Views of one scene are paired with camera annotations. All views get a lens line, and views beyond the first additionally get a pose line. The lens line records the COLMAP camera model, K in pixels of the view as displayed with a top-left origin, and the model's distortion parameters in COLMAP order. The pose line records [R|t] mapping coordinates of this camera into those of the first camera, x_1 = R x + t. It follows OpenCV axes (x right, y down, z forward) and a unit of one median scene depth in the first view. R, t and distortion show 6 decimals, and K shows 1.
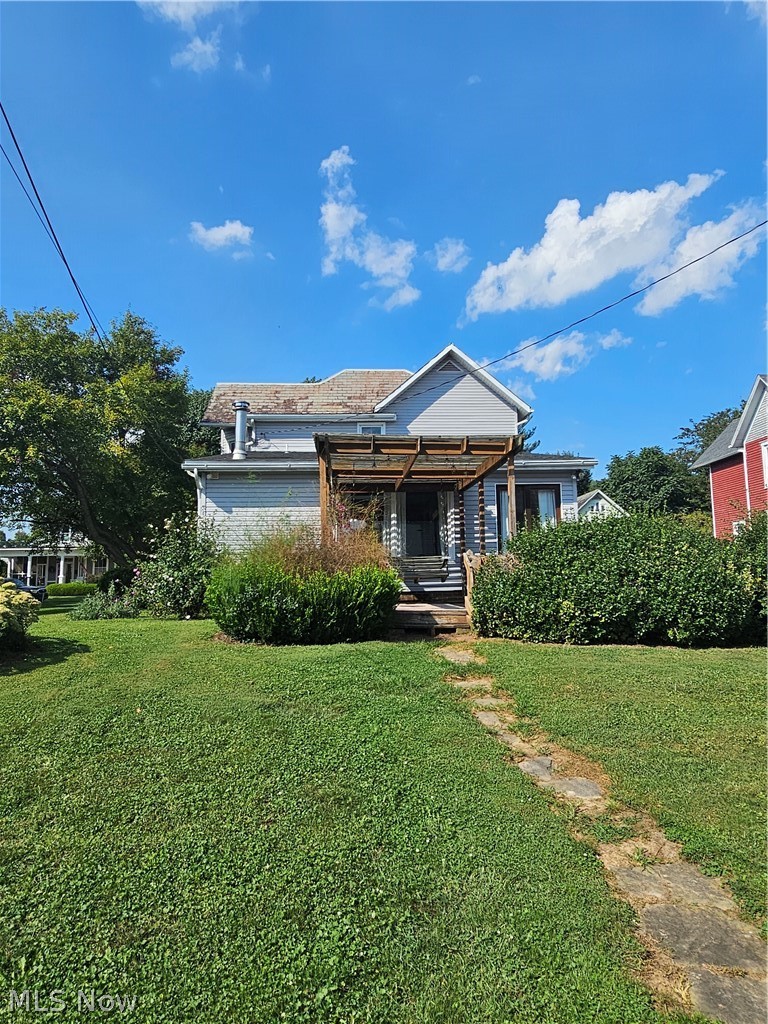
lens RADIAL K [[681.5, 0, 385.4], [0, 681.5, 511.9], [0, 0, 1]] dist [-0.002731, 0.000952]
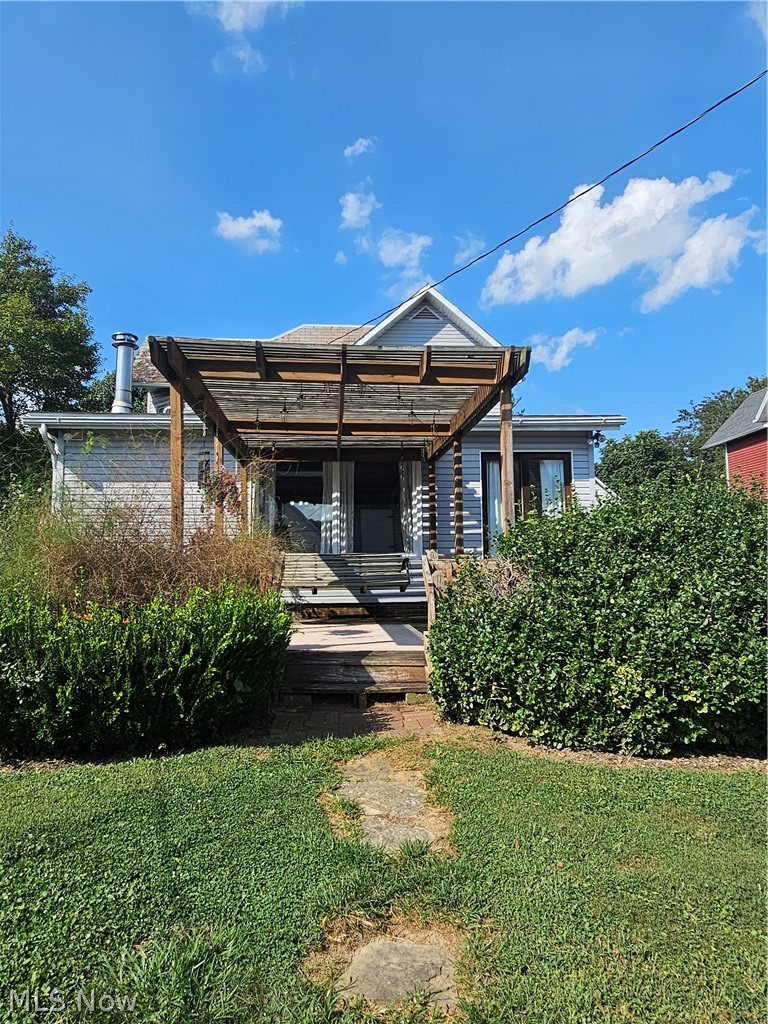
lens RADIAL K [[681.5, 0, 385.4], [0, 681.5, 512.7], [0, 0, 1]] dist [-0.002731, 0.000952]
pose [[0.999785, 0.005890, 0.019860, 0.052190], [-0.006301, 0.999766, 0.020682, 0.009292], [-0.019733, -0.020803, 0.999589, 0.310803]]
